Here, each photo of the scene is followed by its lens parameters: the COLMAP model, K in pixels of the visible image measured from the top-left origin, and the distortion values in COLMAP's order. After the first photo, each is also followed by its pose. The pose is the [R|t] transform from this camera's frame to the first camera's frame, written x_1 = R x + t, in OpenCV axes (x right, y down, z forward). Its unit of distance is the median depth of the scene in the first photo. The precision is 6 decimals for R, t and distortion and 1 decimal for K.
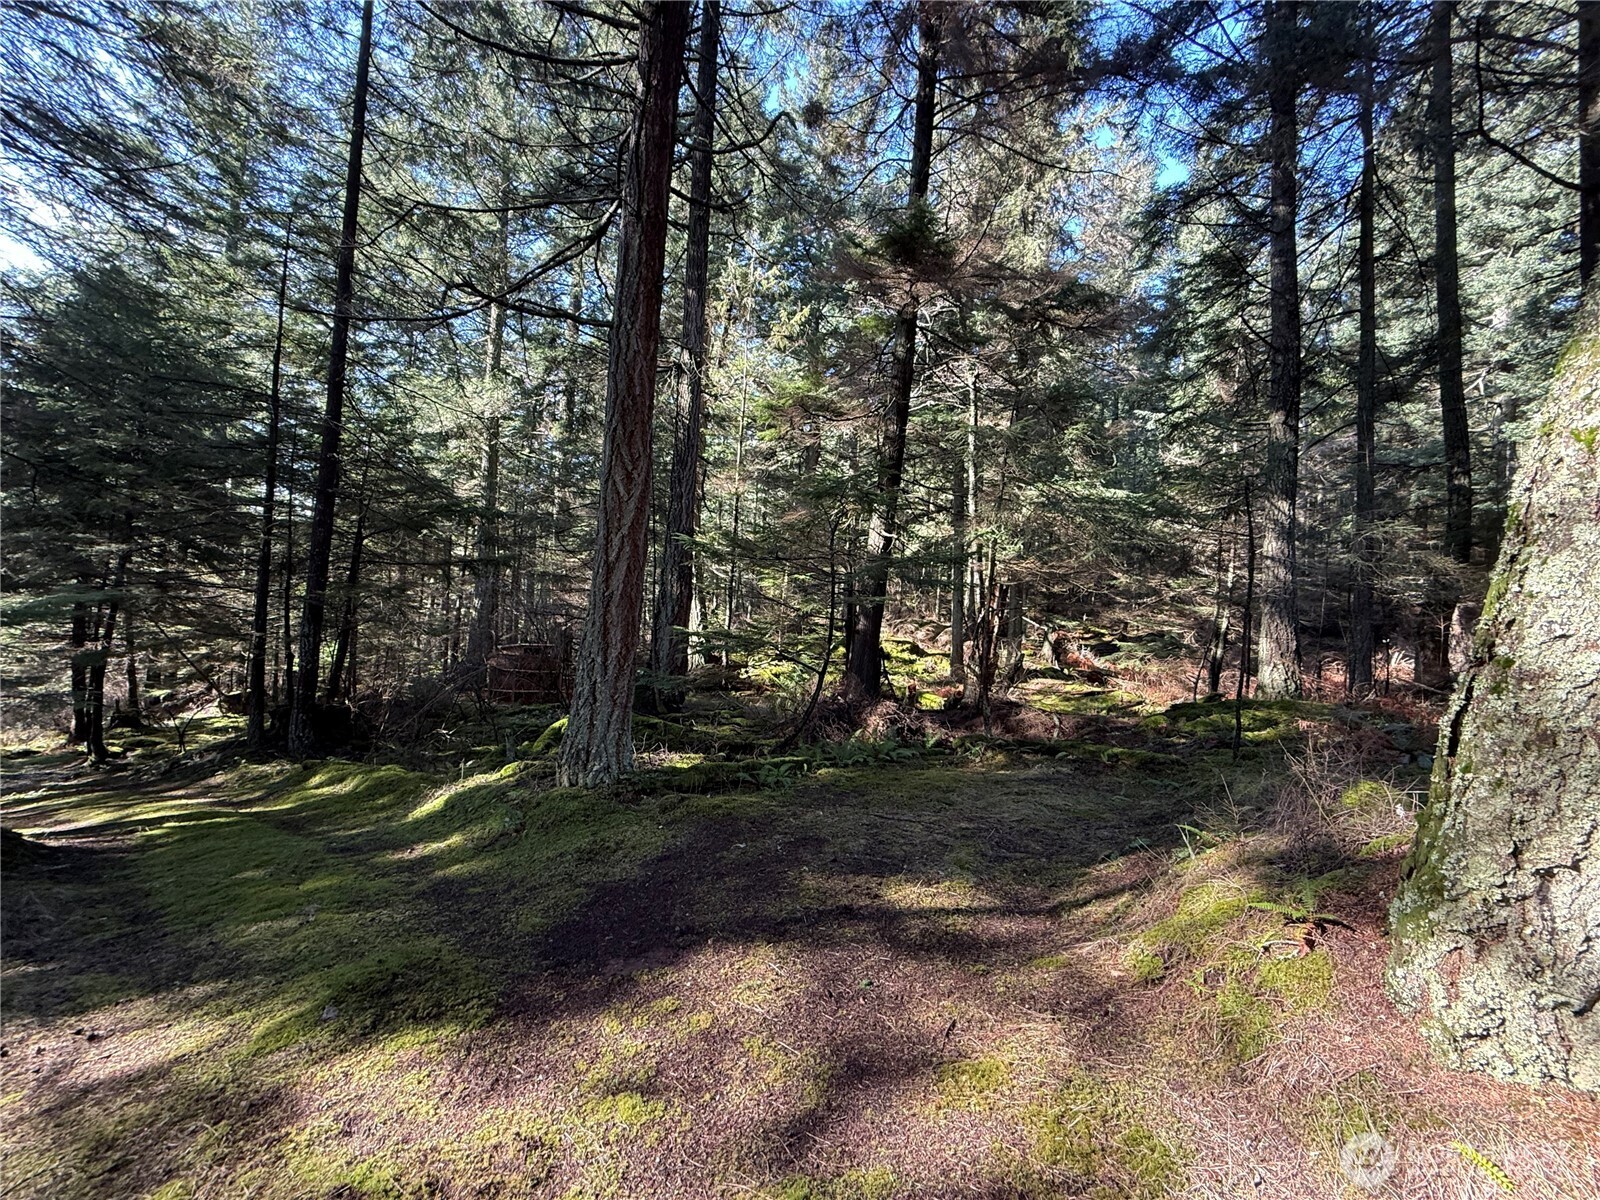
lens RADIAL K [[634.4, 0, 792.5], [0, 634.4, 597.0], [0, 0, 1]] dist [-0.002072, 0.000758]
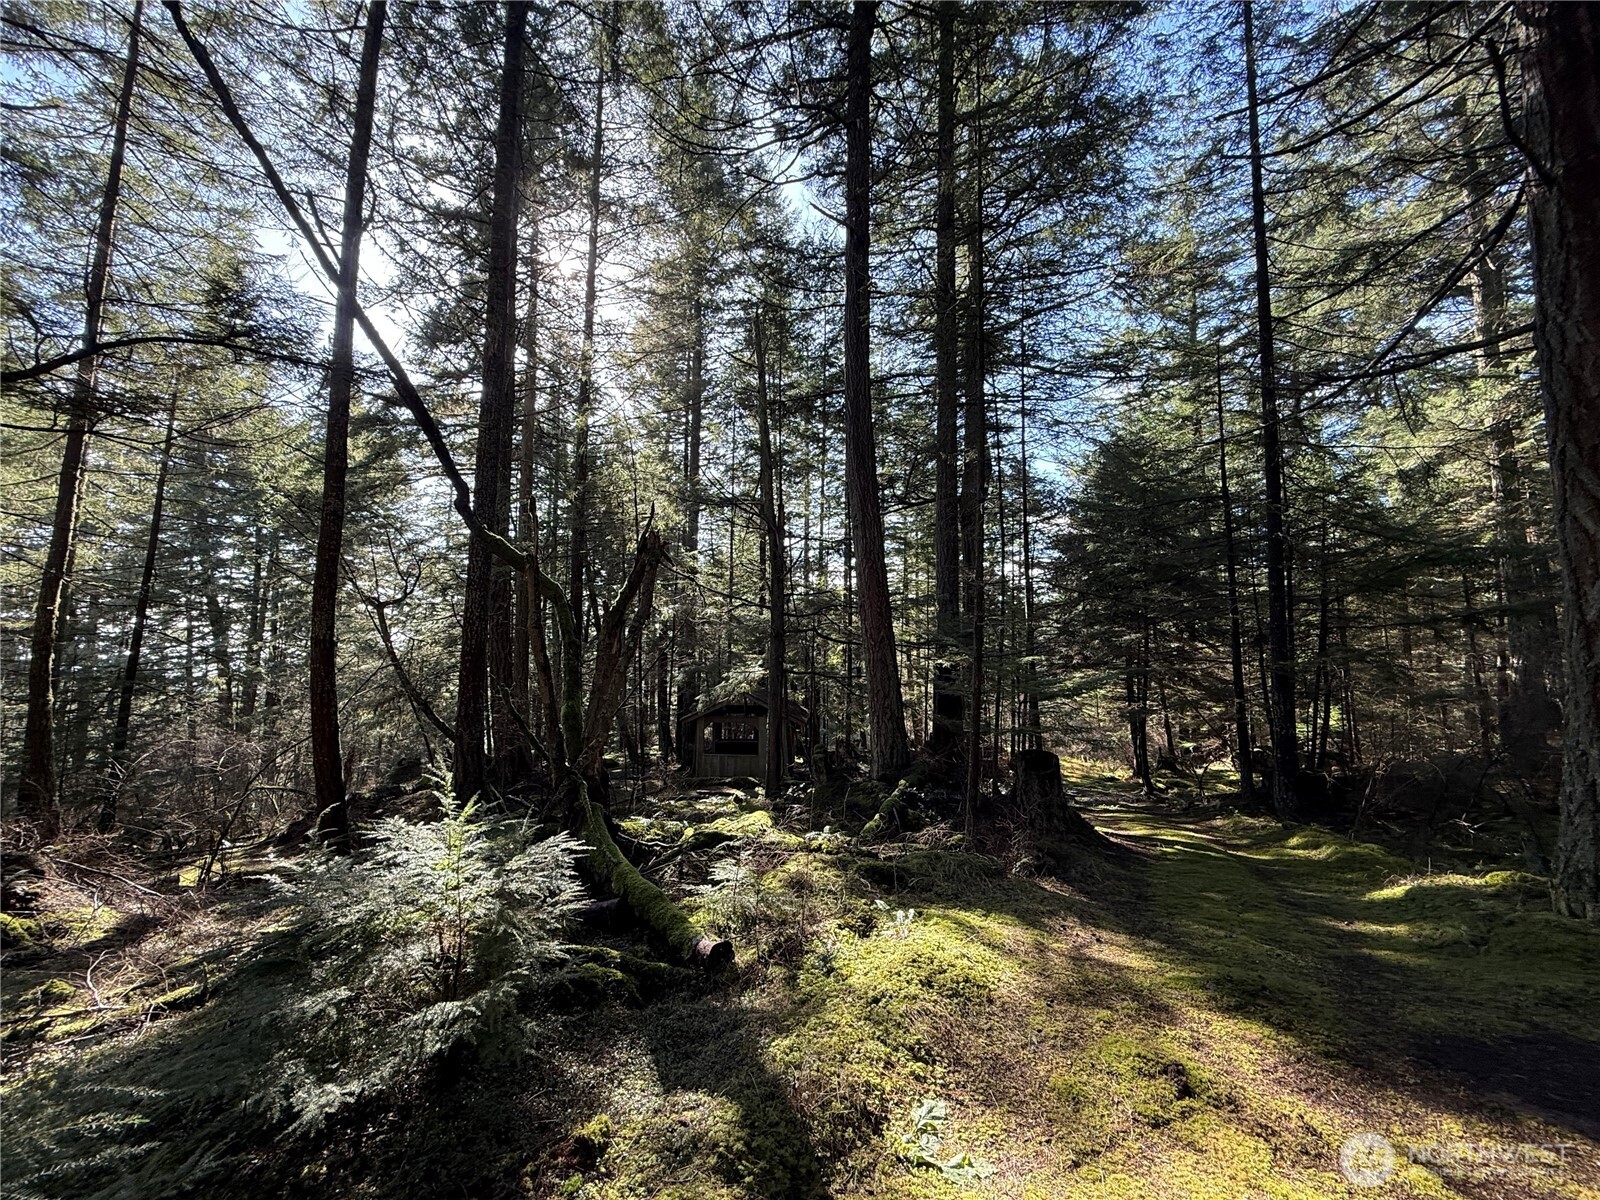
lens RADIAL K [[634.4, 0, 792.5], [0, 634.4, 597.0], [0, 0, 1]] dist [-0.002072, 0.000758]
pose [[0.222167, -0.135171, -0.965593, 0.132198], [0.042492, 0.990745, -0.128916, -0.015793], [0.974082, -0.012389, 0.225855, -0.054146]]
